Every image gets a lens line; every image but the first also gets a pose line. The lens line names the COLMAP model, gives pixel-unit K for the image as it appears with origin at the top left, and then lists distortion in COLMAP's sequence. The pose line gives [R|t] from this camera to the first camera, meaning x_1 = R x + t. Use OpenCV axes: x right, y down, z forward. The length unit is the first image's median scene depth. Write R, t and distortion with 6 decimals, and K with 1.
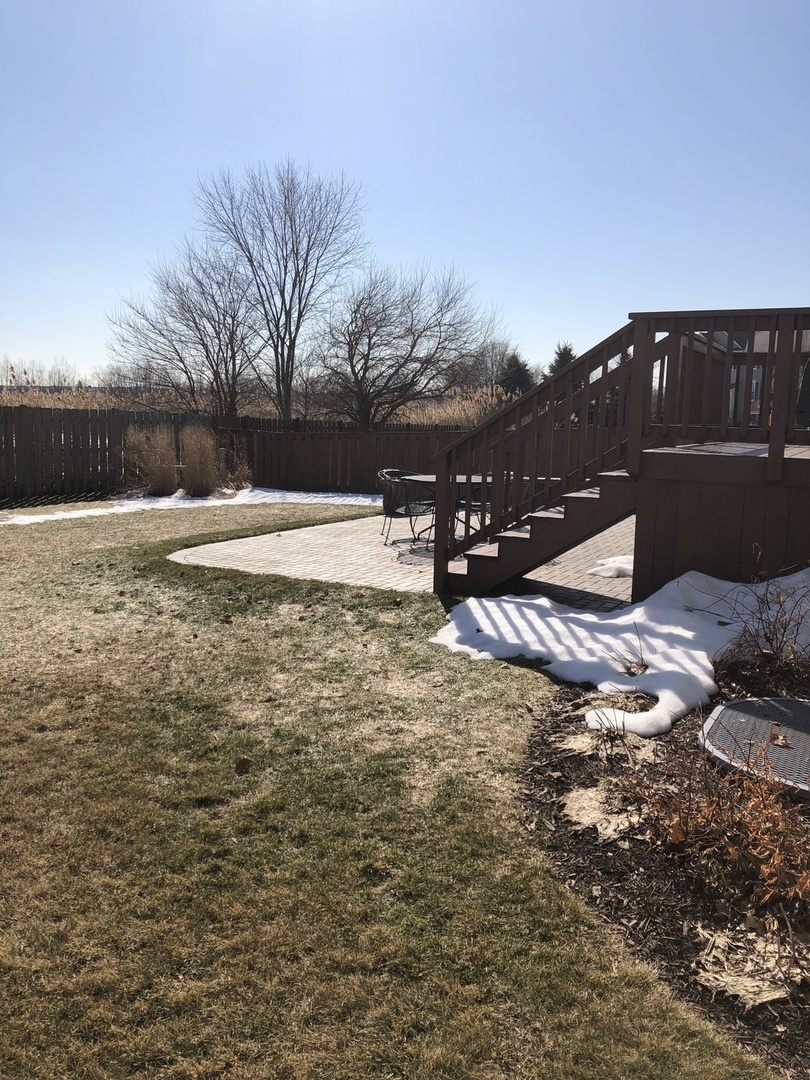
lens RADIAL K [[863.3, 0, 405.0], [0, 863.3, 540.0], [0, 0, 1]] dist [0.048284, -0.051709]
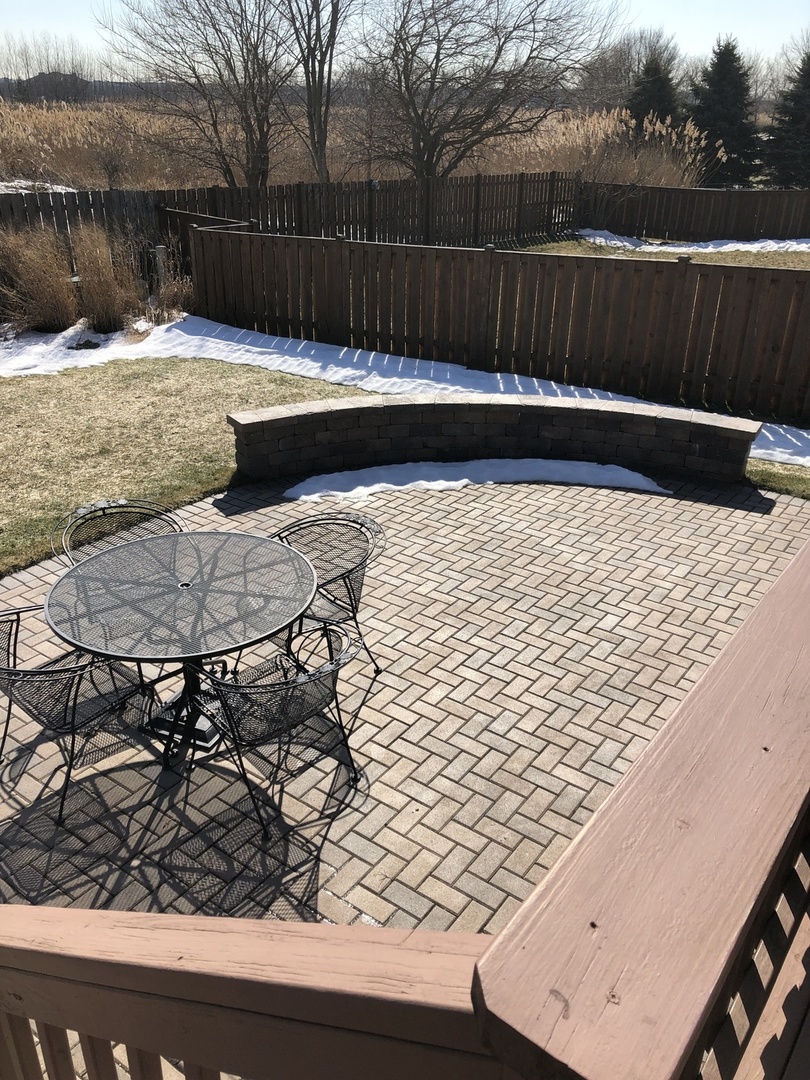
lens RADIAL K [[863.3, 0, 405.0], [0, 863.3, 540.0], [0, 0, 1]] dist [0.048284, -0.051709]
pose [[0.988744, 0.052534, -0.140091, 0.059019], [-0.008169, 0.953888, 0.300052, -0.058522], [0.149394, -0.295530, 0.943580, 0.192130]]
